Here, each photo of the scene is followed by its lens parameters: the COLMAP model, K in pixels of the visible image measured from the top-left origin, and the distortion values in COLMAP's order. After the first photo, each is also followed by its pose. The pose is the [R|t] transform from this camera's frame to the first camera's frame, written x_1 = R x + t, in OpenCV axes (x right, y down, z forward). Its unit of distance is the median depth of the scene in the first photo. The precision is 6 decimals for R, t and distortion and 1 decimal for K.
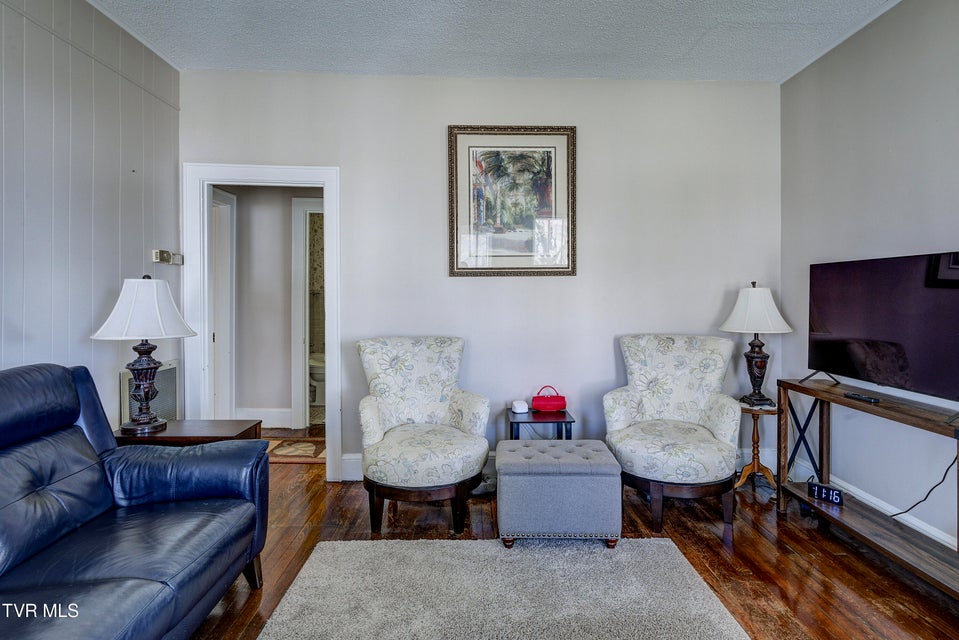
lens RADIAL K [[514.4, 0, 481.5], [0, 514.4, 290.5], [0, 0, 1]] dist [0.001360, -0.000280]
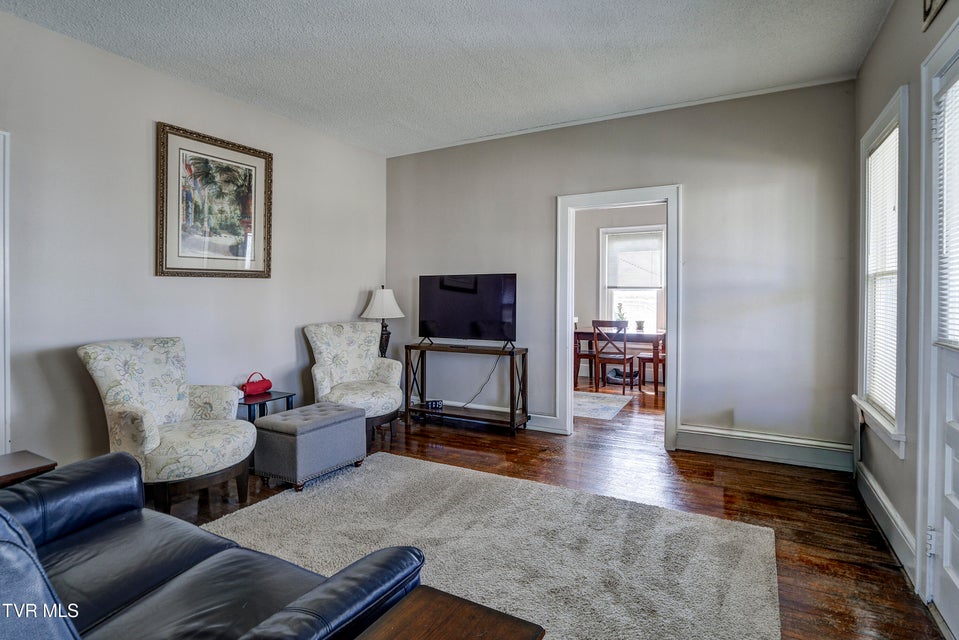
lens RADIAL K [[491.1, 0, 492.5], [0, 491.1, 292.8], [0, 0, 1]] dist [-0.003325, -0.000547]
pose [[0.493675, -0.001443, 0.869645, -0.557390], [-0.004379, 0.999982, 0.004145, -0.001918], [-0.869635, -0.005855, 0.493660, -0.013392]]
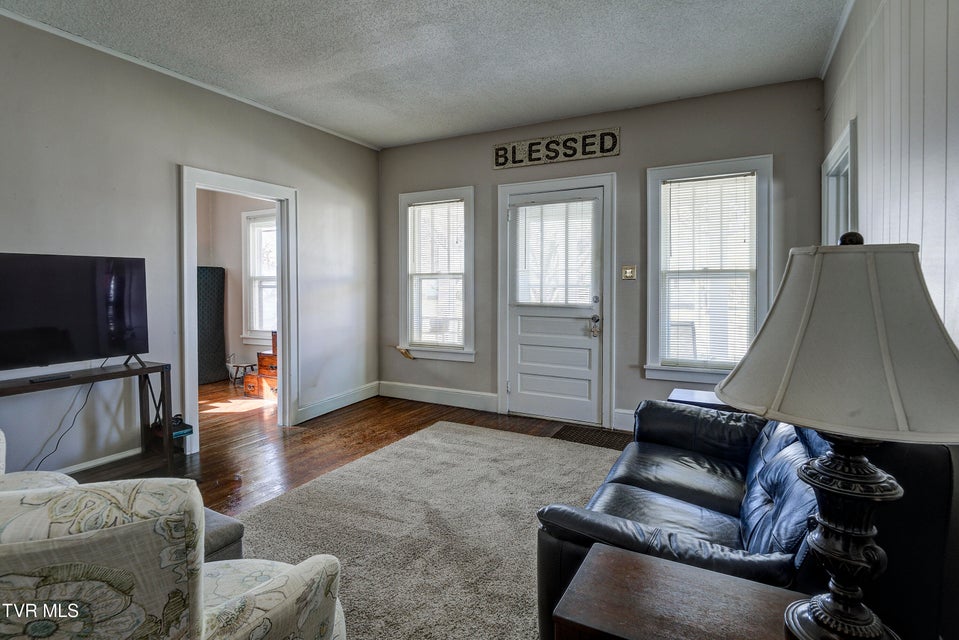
lens RADIAL K [[491.1, 0, 492.5], [0, 491.1, 292.8], [0, 0, 1]] dist [-0.003325, -0.000547]
pose [[-0.880859, -0.008049, 0.473311, -0.425804], [0.000081, 0.999853, 0.017153, 0.000845], [-0.473379, 0.015148, -0.880729, 1.035155]]
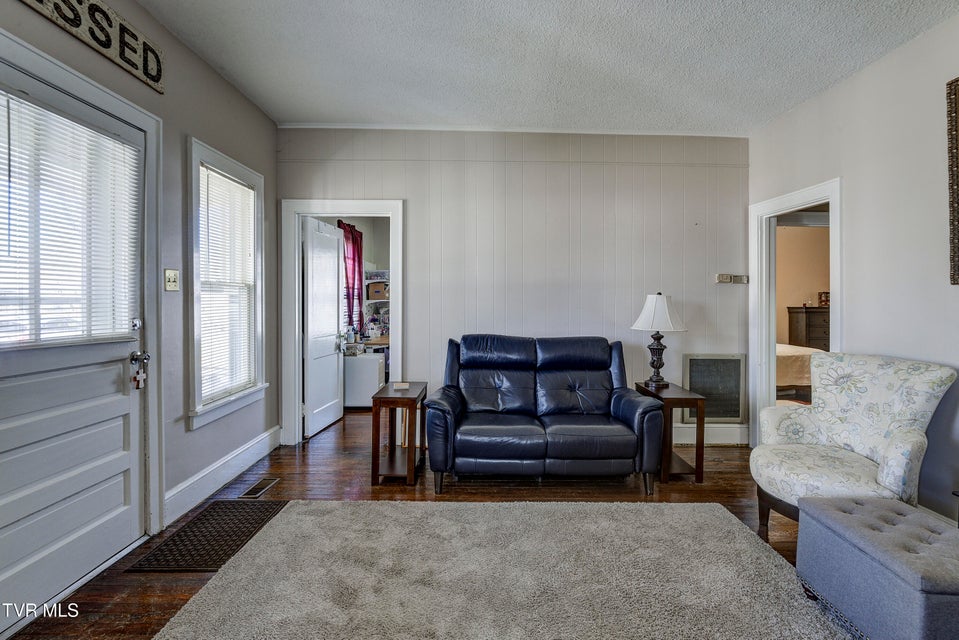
lens RADIAL K [[460.9, 0, 481.8], [0, 460.9, 299.5], [0, 0, 1]] dist [-0.002473, -0.000398]
pose [[0.000294, -0.002399, -0.999997, 0.601617], [-0.008078, 0.999964, -0.002402, 0.000831], [0.999967, 0.008079, 0.000274, 0.315512]]
